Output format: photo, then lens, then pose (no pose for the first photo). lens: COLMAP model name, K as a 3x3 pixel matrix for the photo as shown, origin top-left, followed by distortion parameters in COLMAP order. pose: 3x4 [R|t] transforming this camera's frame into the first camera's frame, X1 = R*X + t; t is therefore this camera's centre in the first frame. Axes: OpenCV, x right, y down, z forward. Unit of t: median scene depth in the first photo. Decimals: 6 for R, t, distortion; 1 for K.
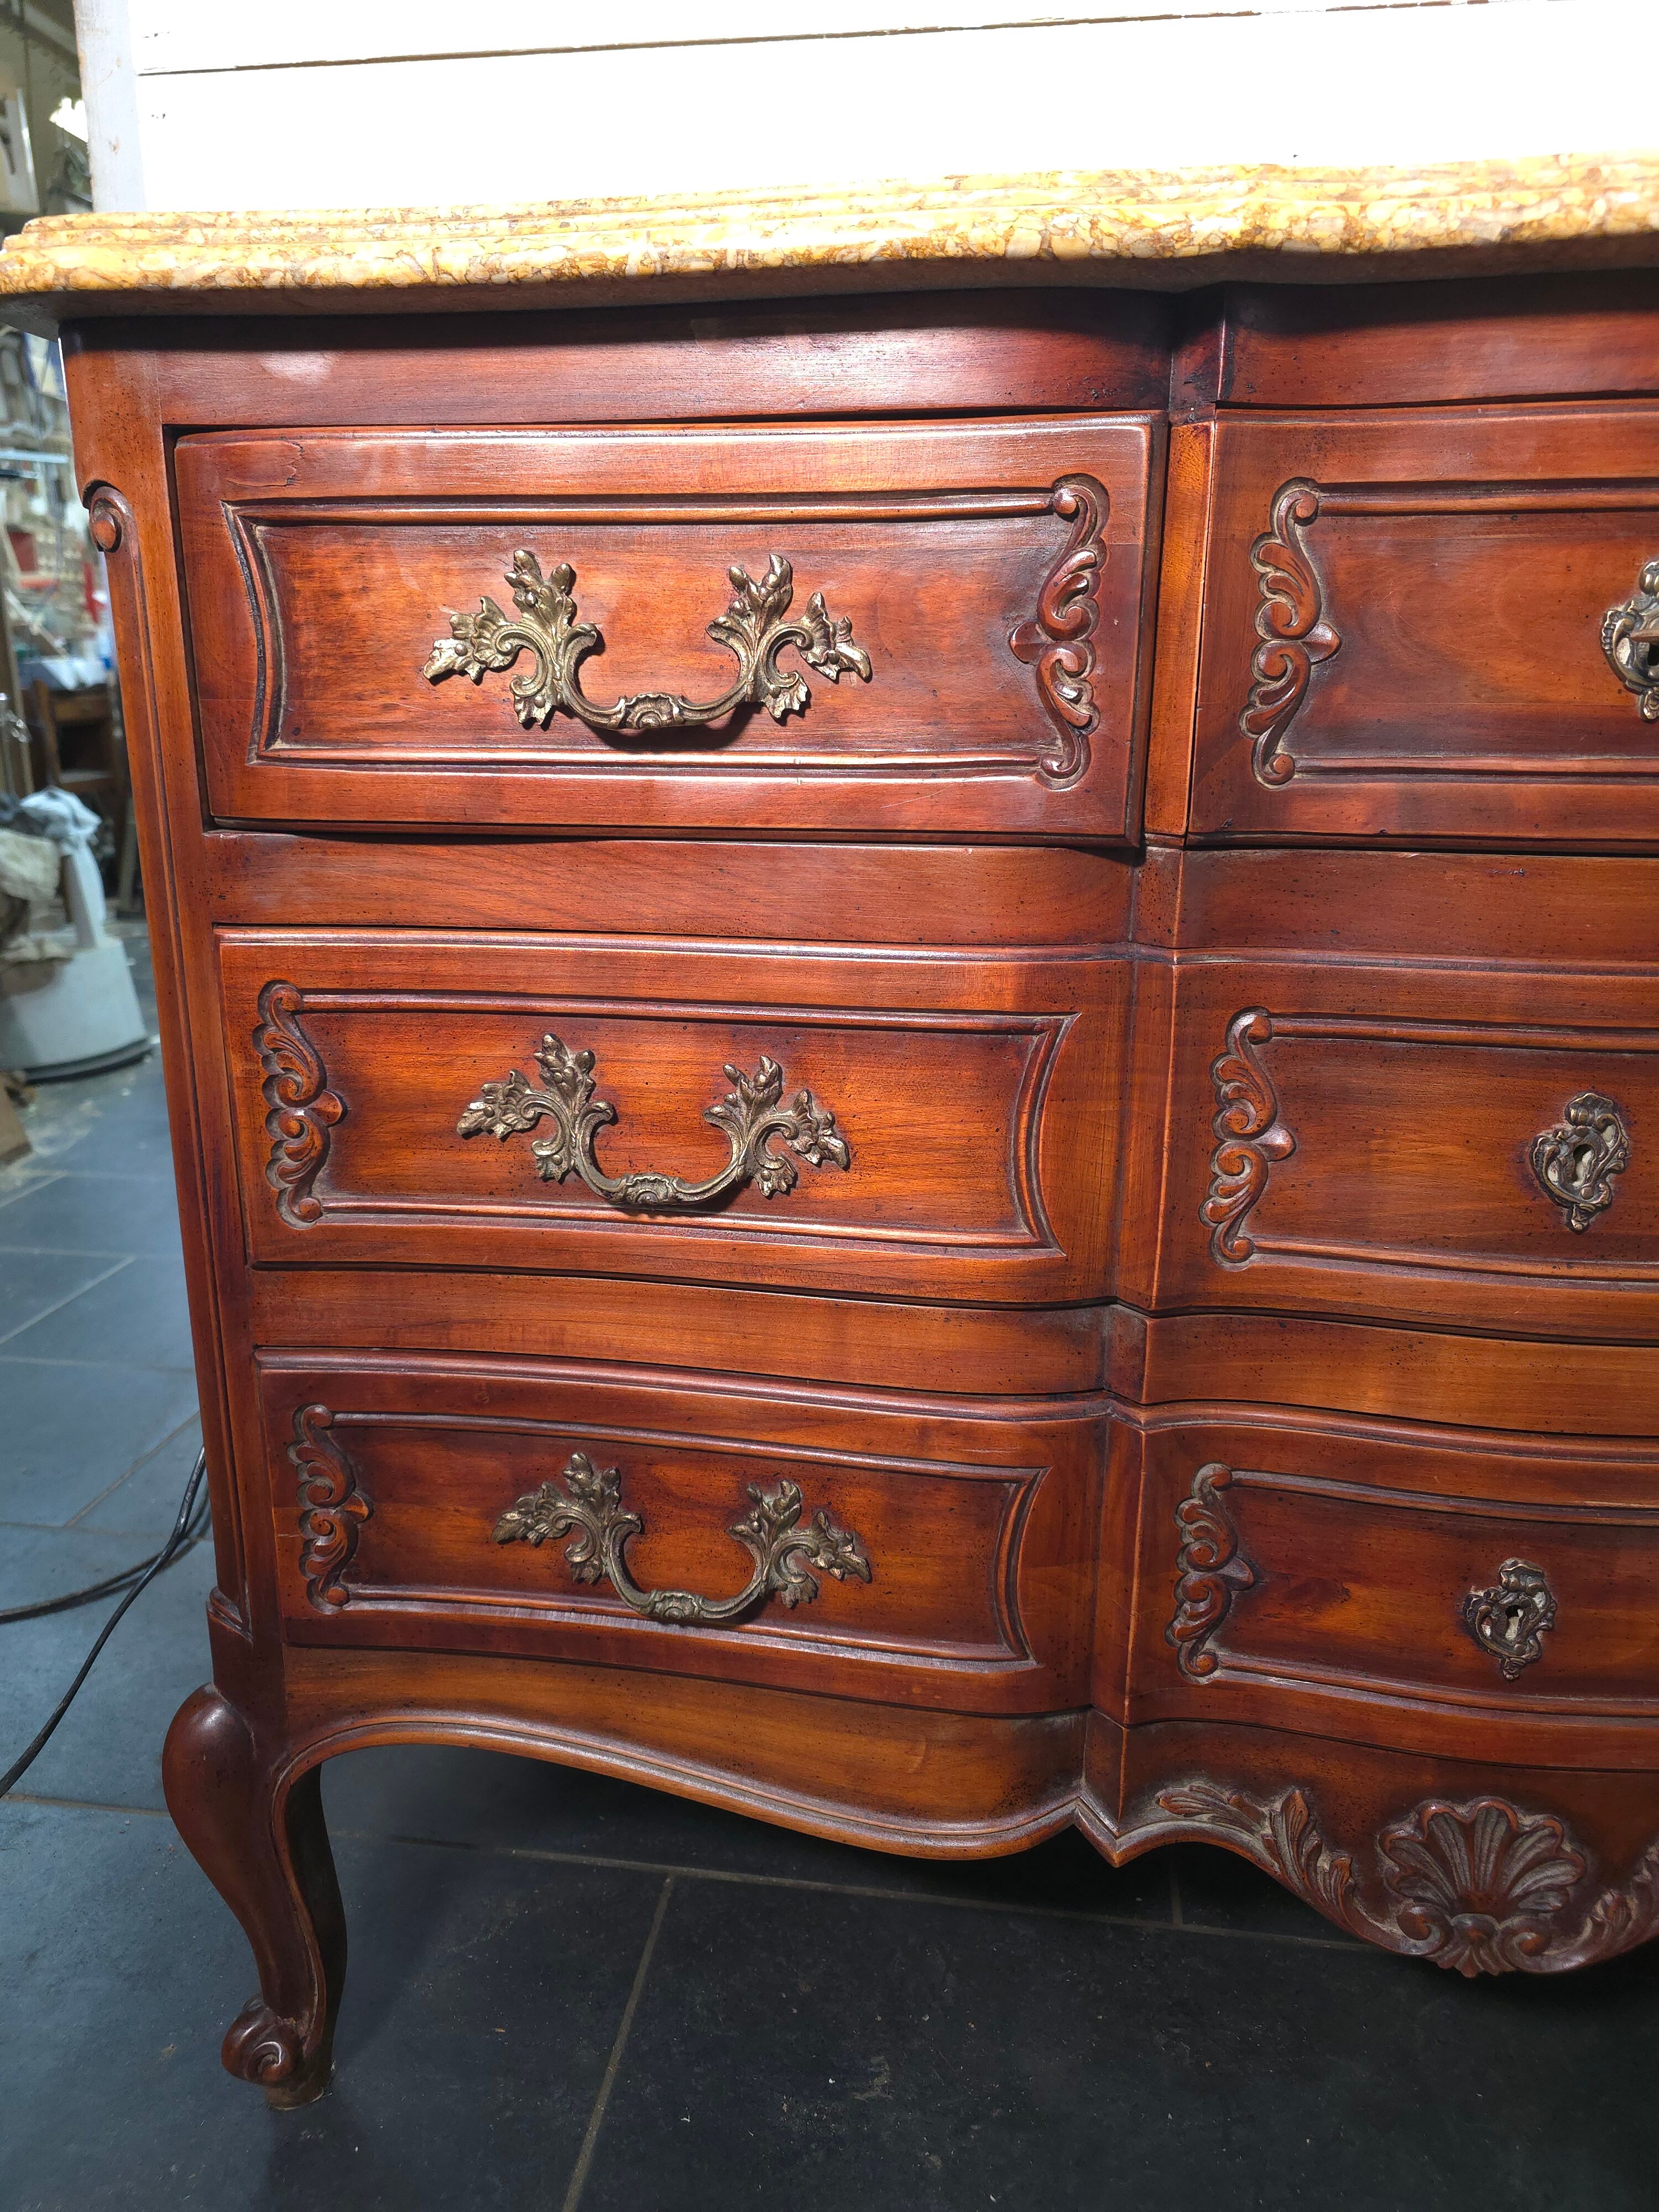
lens RADIAL K [[1488.5, 0, 821.0], [0, 1488.5, 1115.5], [0, 0, 1]] dist [0.046016, -0.043482]
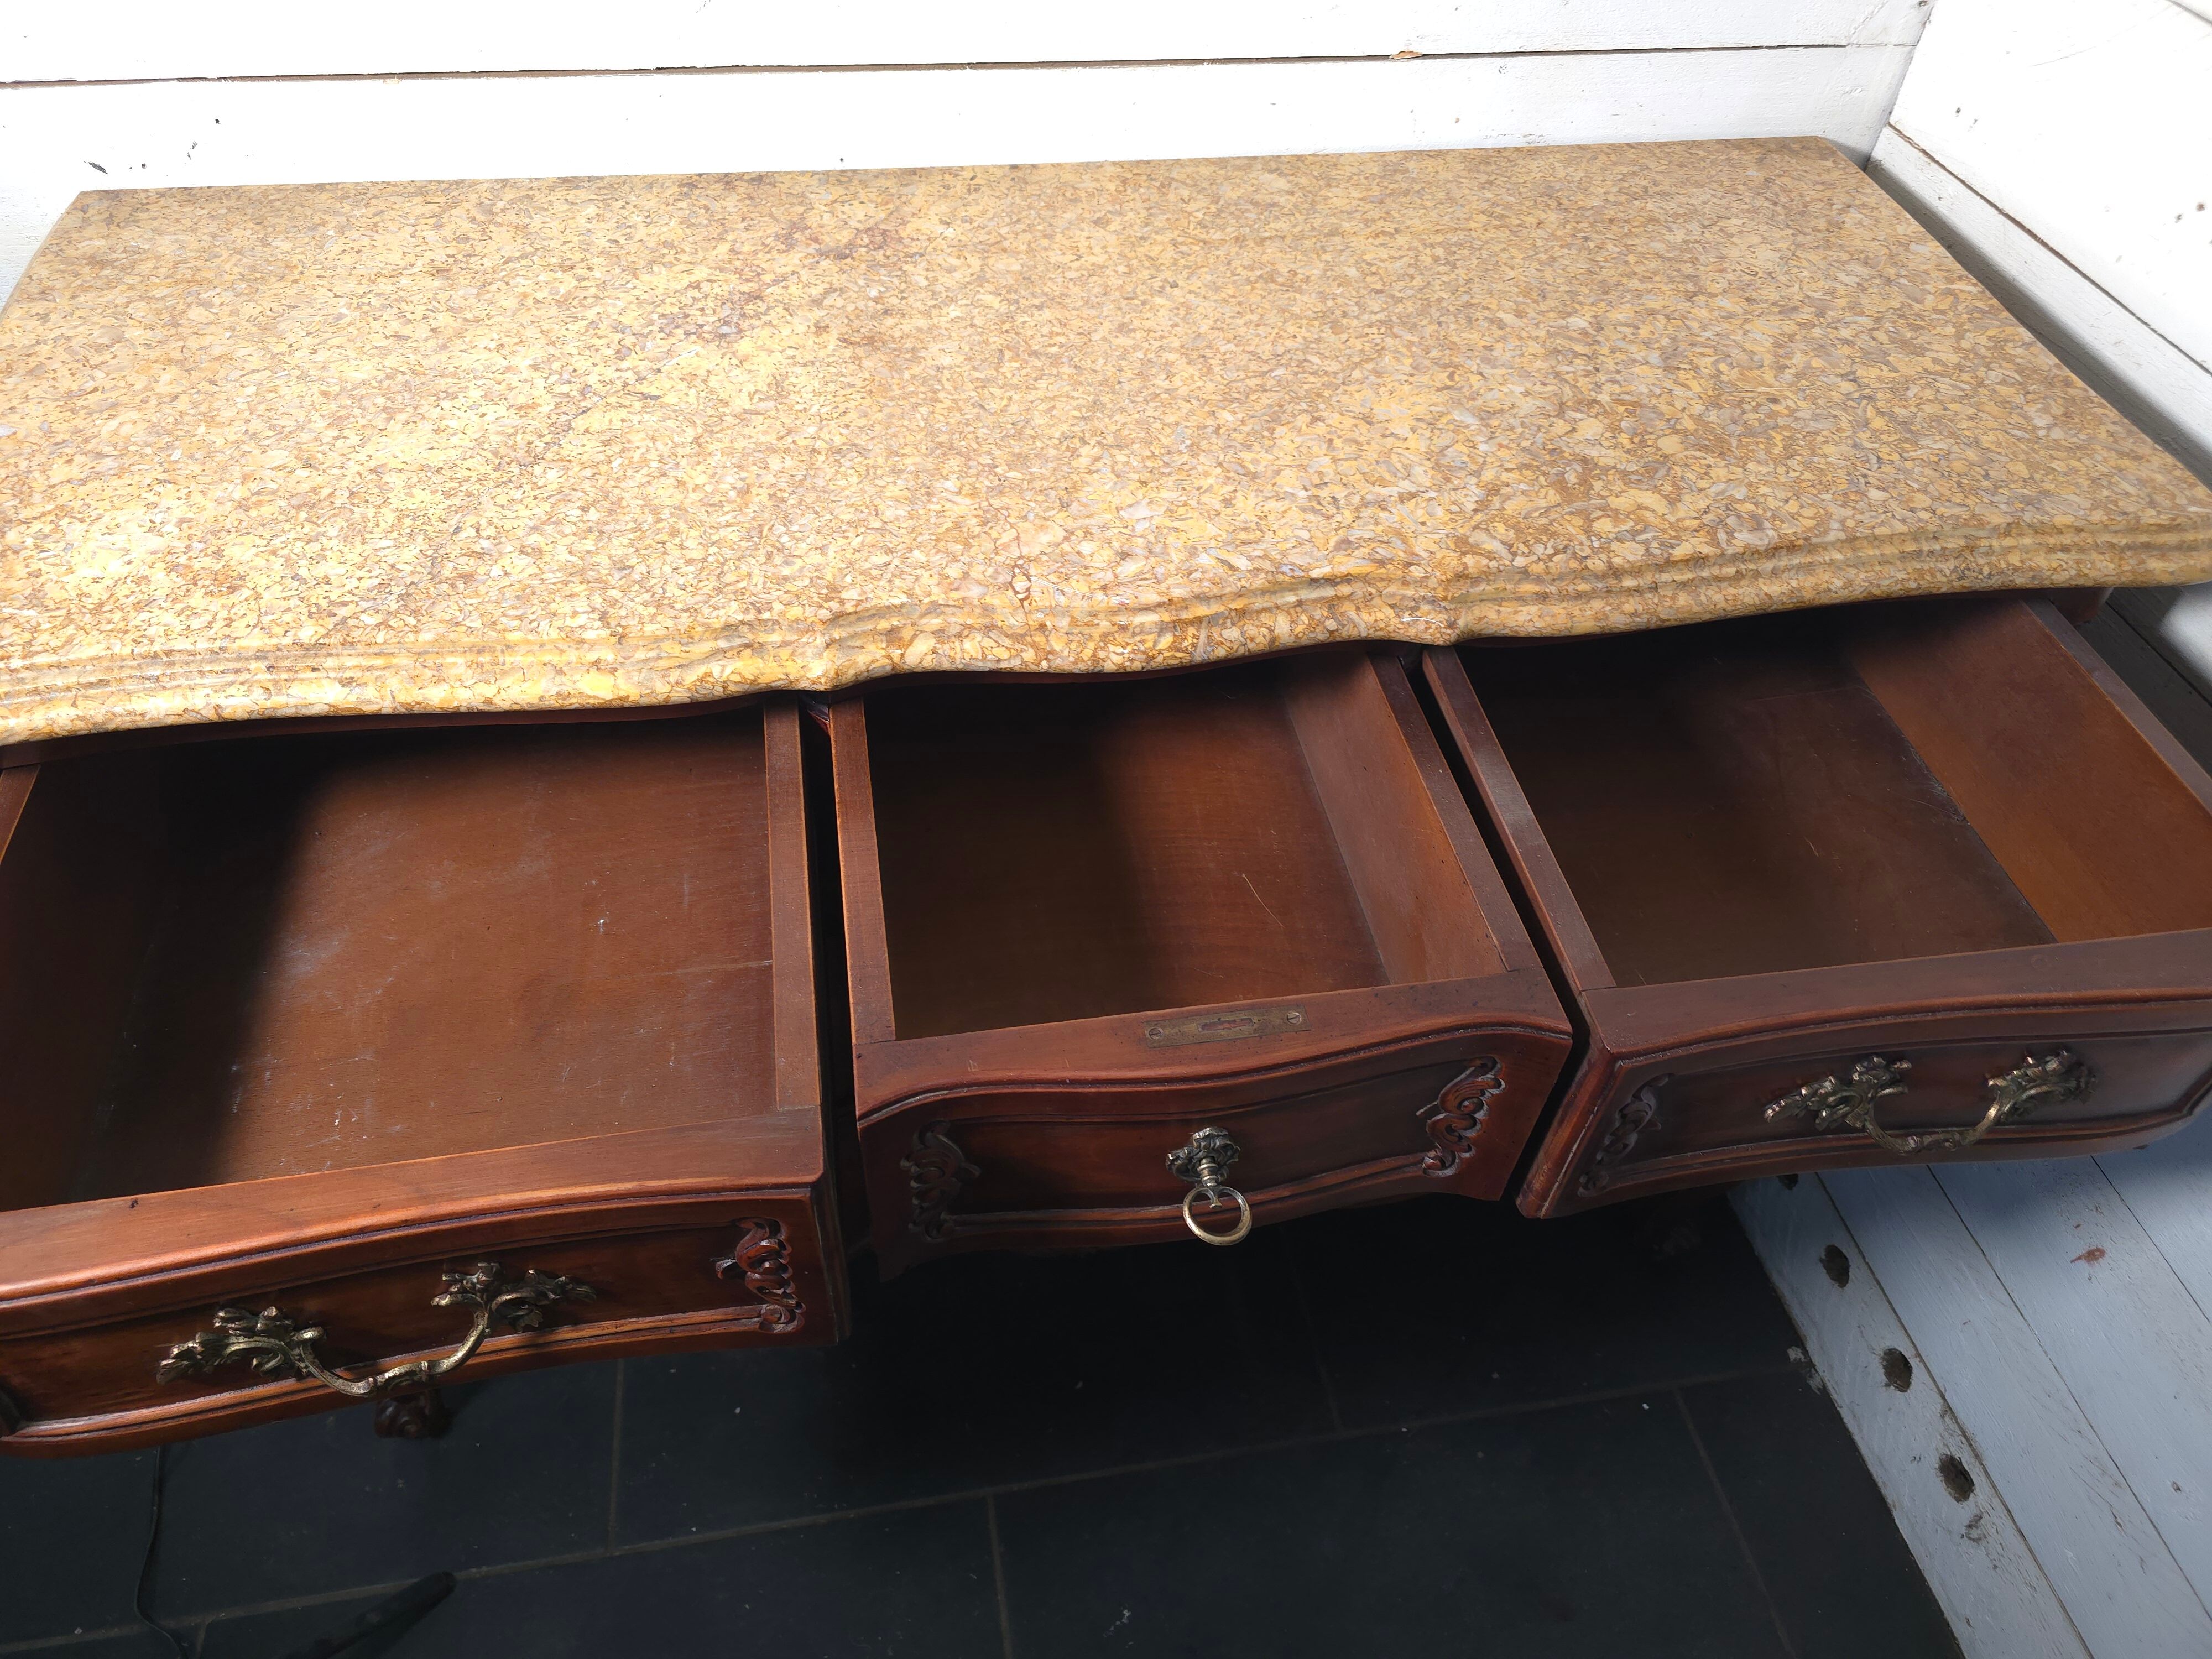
lens RADIAL K [[1488.5, 0, 1090.9], [0, 1488.5, 827.2], [0, 0, 1]] dist [0.046016, -0.043482]
pose [[0.953150, -0.198023, 0.228675, 0.126135], [0.046522, 0.842921, 0.536022, -0.976217], [-0.298900, -0.500271, 0.812642, -0.289741]]
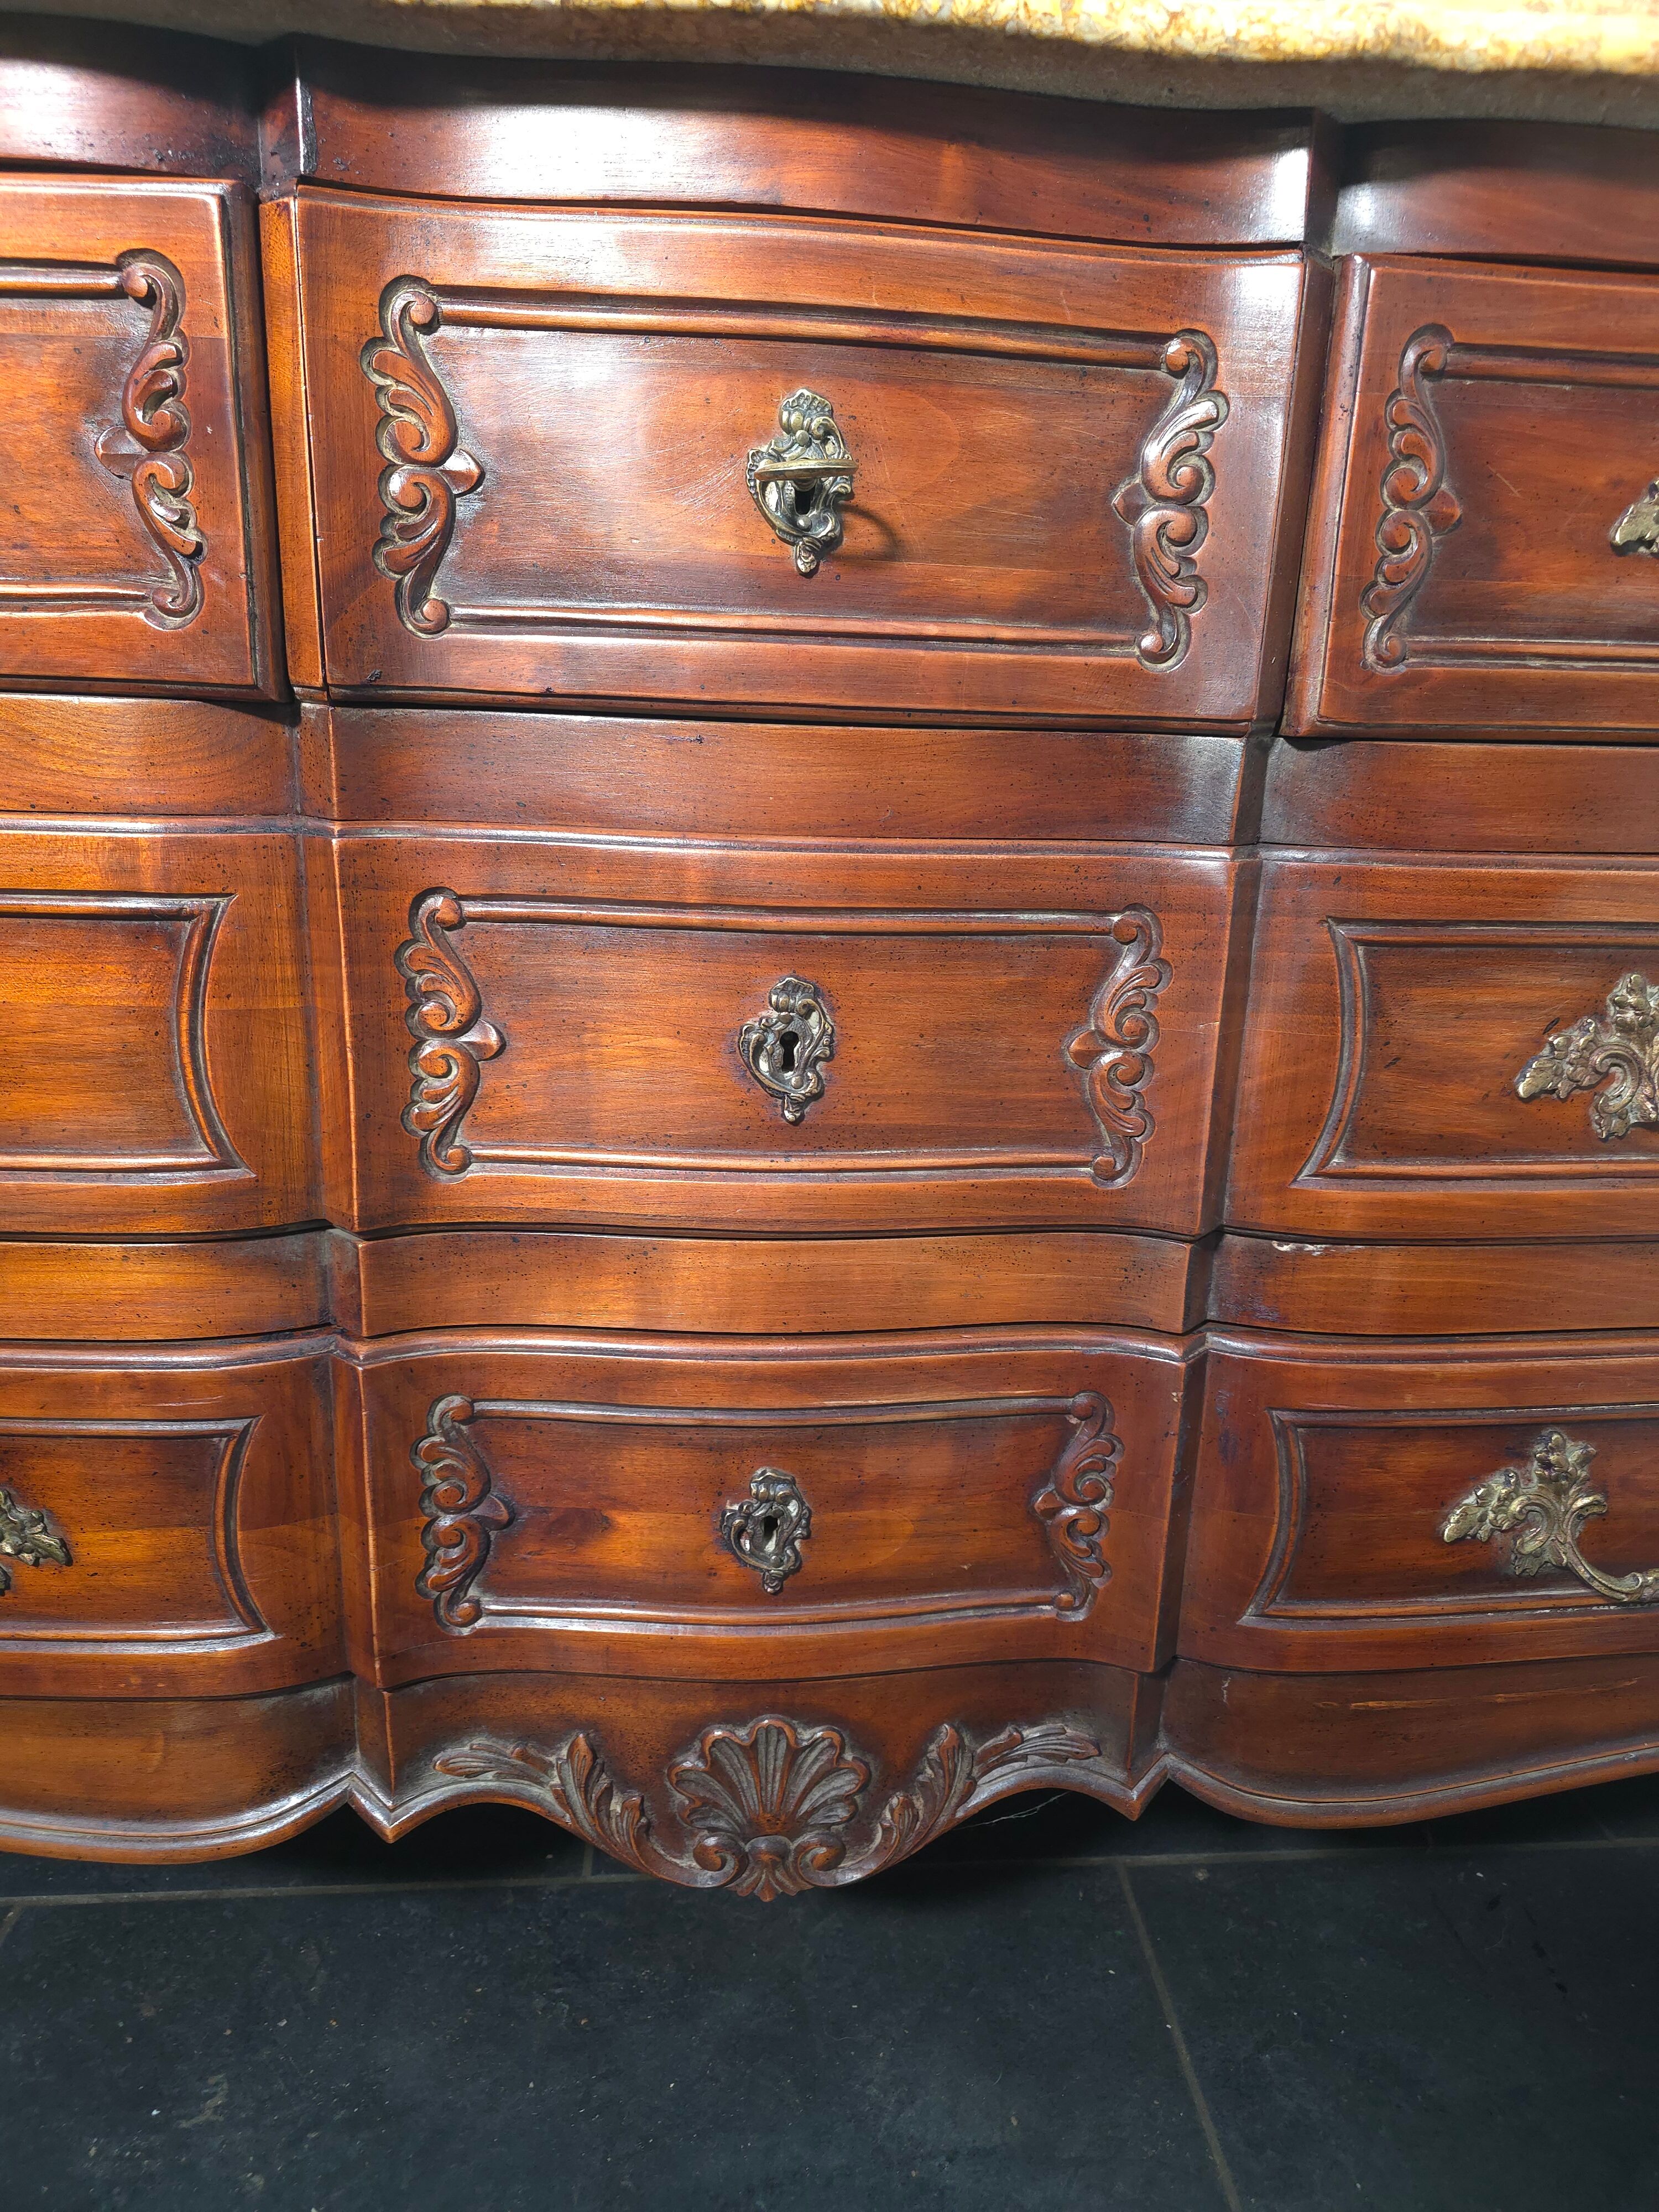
lens RADIAL K [[1498.4, 0, 829.5], [0, 1498.4, 1106.0], [0, 0, 1]] dist [0.043383, -0.041037]
pose [[0.974726, -0.035221, 0.220609, 0.294709], [0.029263, 0.999115, 0.030216, 0.035433], [-0.221478, -0.022997, 0.974894, 0.059570]]
